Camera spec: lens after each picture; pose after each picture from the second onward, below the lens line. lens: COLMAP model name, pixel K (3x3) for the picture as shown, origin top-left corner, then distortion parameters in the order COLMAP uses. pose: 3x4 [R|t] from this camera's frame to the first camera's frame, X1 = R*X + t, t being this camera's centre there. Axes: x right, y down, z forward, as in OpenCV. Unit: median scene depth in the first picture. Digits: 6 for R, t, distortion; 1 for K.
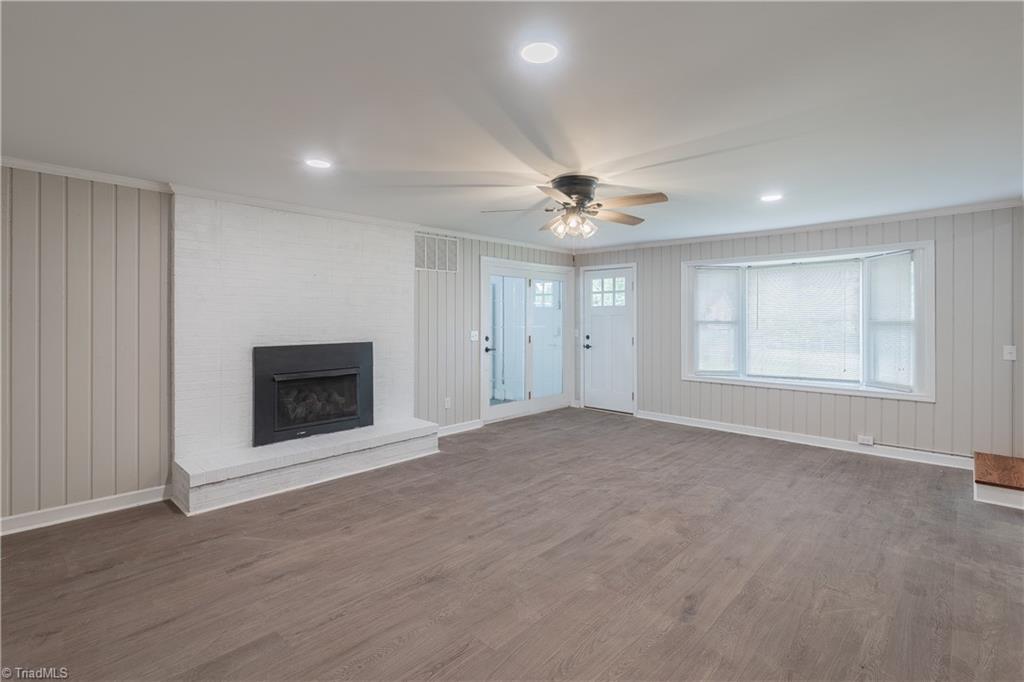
lens RADIAL K [[481.6, 0, 510.9], [0, 481.6, 318.6], [0, 0, 1]] dist [-0.003425, -0.000338]
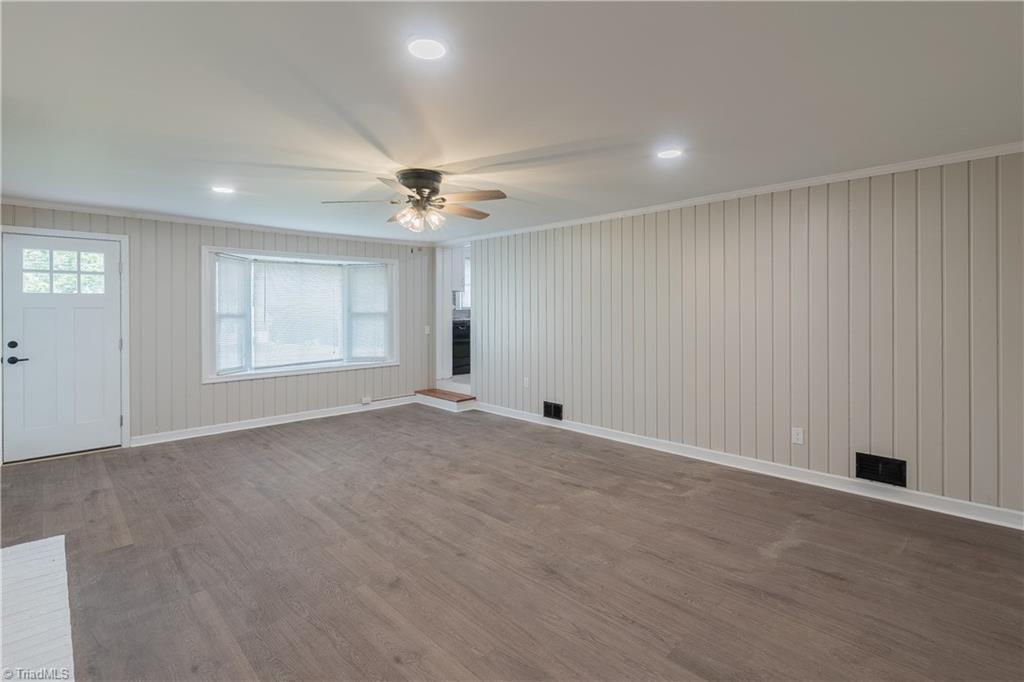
lens RADIAL K [[481.1, 0, 506.1], [0, 481.1, 310.7], [0, 0, 1]] dist [-0.001361, 0.000095]
pose [[0.046857, -0.002826, 0.998898, -0.811234], [0.005978, 0.999979, 0.002549, -0.002631], [-0.998884, 0.005852, 0.046873, 0.725030]]
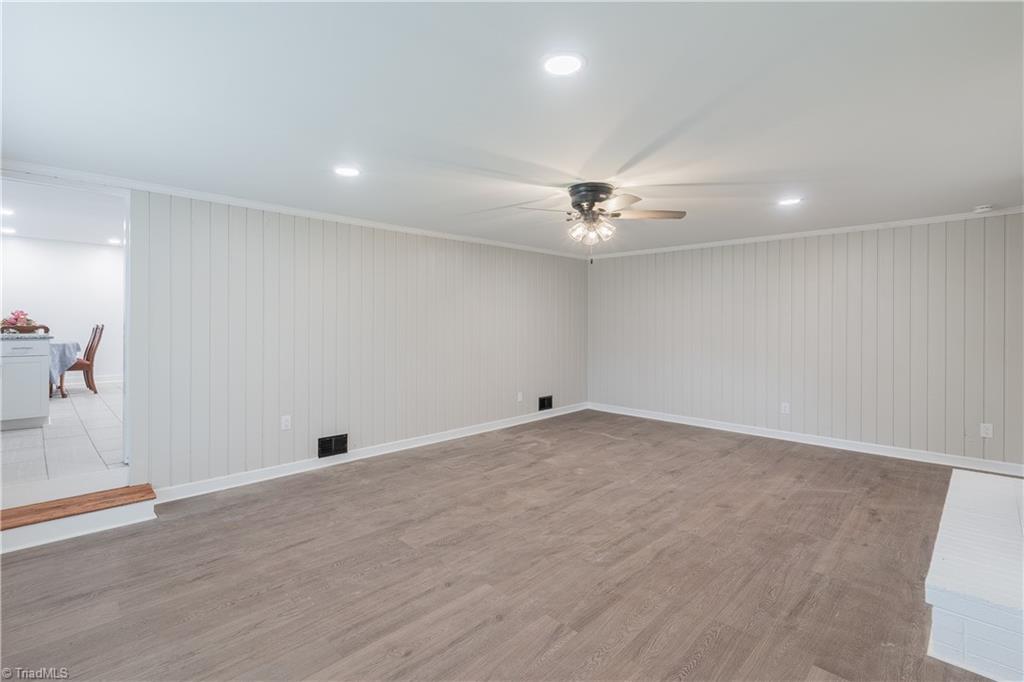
lens RADIAL K [[476.9, 0, 515.0], [0, 476.9, 345.9], [0, 0, 1]] dist [-0.003400, -0.000048]
pose [[-0.999824, -0.001123, 0.018745, 0.256446], [-0.000138, 0.998622, 0.052474, -0.000602], [-0.018778, 0.052462, -0.998446, 1.874978]]
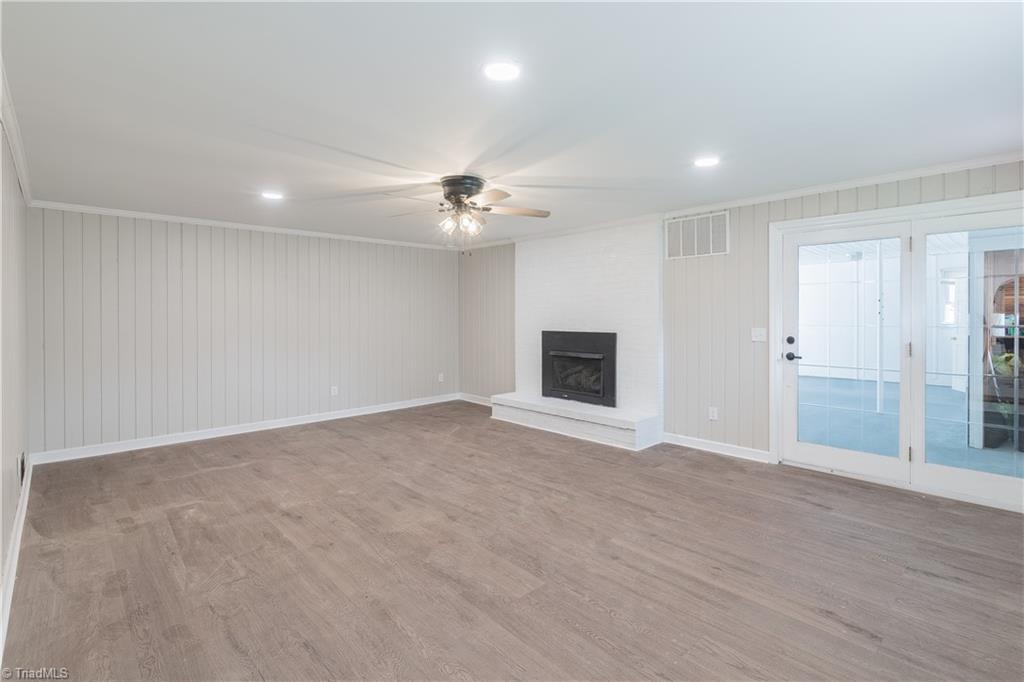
lens RADIAL K [[481.9, 0, 517.1], [0, 481.9, 313.3], [0, 0, 1]] dist [-0.000843, 0.000423]
pose [[-0.049876, 0.001192, -0.998755, 1.109385], [0.003635, 0.999993, 0.001012, 0.001519], [0.998749, -0.003580, -0.049880, 1.098425]]
